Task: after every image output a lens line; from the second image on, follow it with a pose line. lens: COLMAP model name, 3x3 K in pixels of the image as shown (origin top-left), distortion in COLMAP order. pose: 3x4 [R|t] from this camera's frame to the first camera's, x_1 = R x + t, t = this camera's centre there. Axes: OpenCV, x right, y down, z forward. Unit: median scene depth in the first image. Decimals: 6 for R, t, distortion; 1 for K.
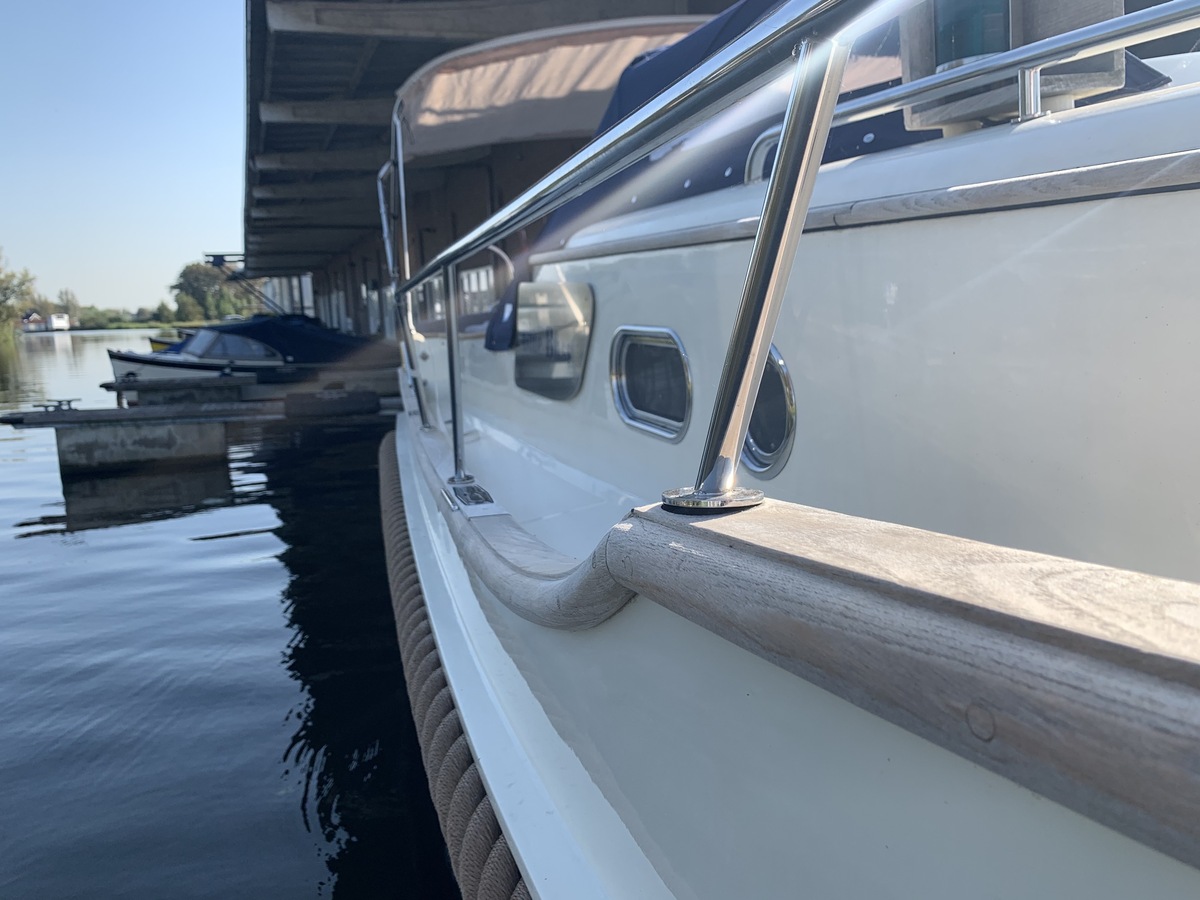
lens RADIAL K [[915.0, 0, 599.9], [0, 915.0, 436.1], [0, 0, 1]] dist [0.033748, 0.002968]
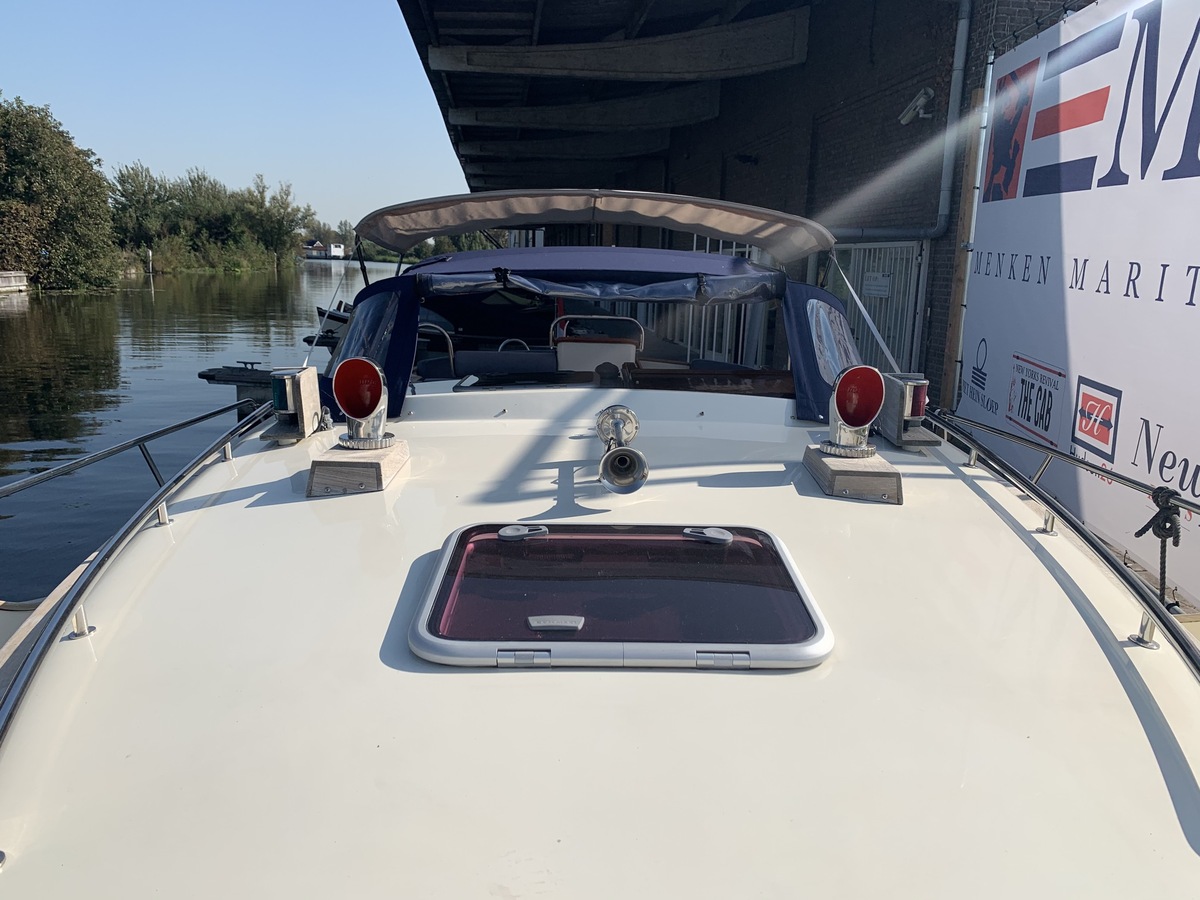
lens RADIAL K [[920.8, 0, 600.0], [0, 920.8, 450.0], [0, 0, 1]] dist [0.033496, -0.060364]
pose [[0.964305, 0.128594, -0.231471, 0.061878], [-0.115238, 0.990841, 0.070385, -0.020330], [0.238402, -0.041198, 0.970292, -0.038714]]
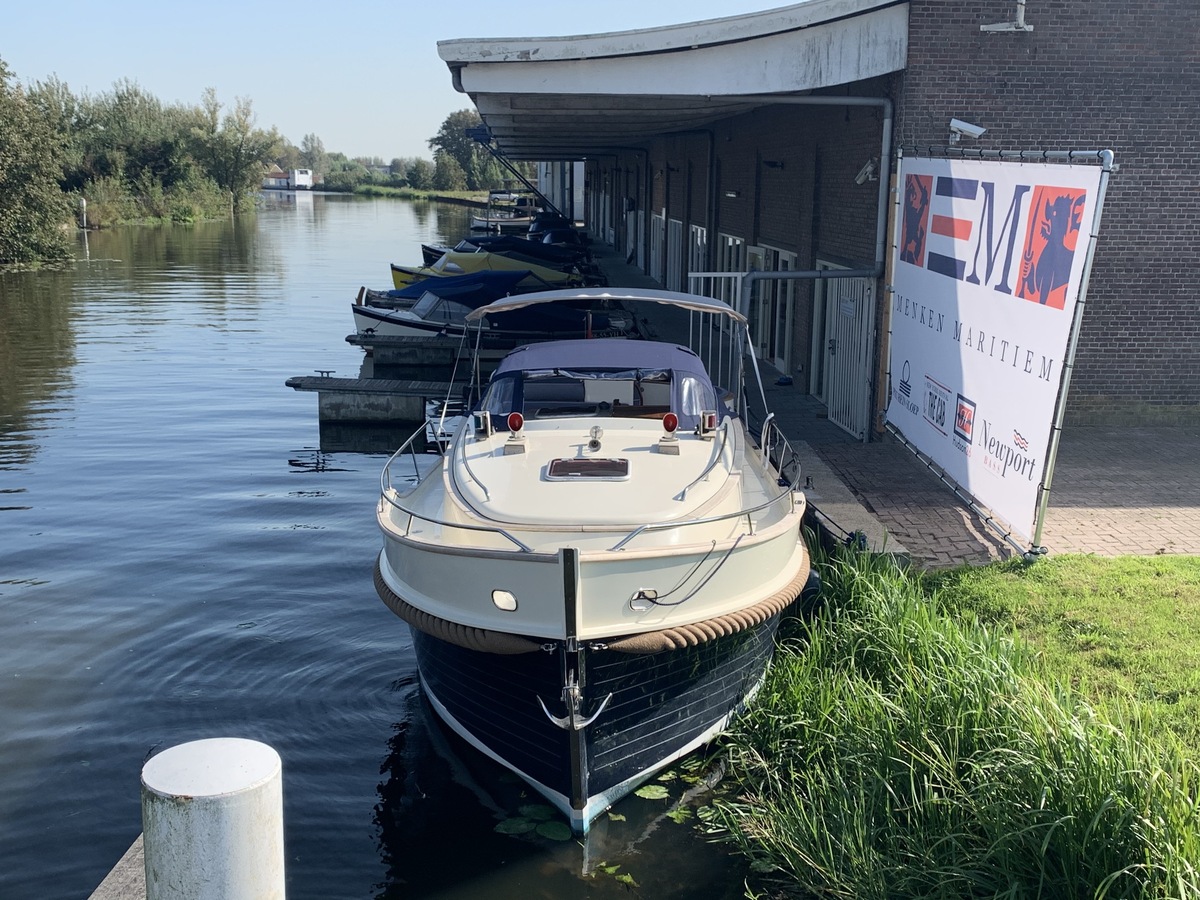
lens RADIAL K [[1287.0, 0, 556.1], [0, 1287.0, 451.1], [0, 0, 1]] dist [0.257615, 0.000625]
pose [[0.942174, 0.117035, -0.314024, 0.133743], [-0.095988, 0.992022, 0.081725, -0.036811], [0.321083, -0.046856, 0.945891, -0.261702]]
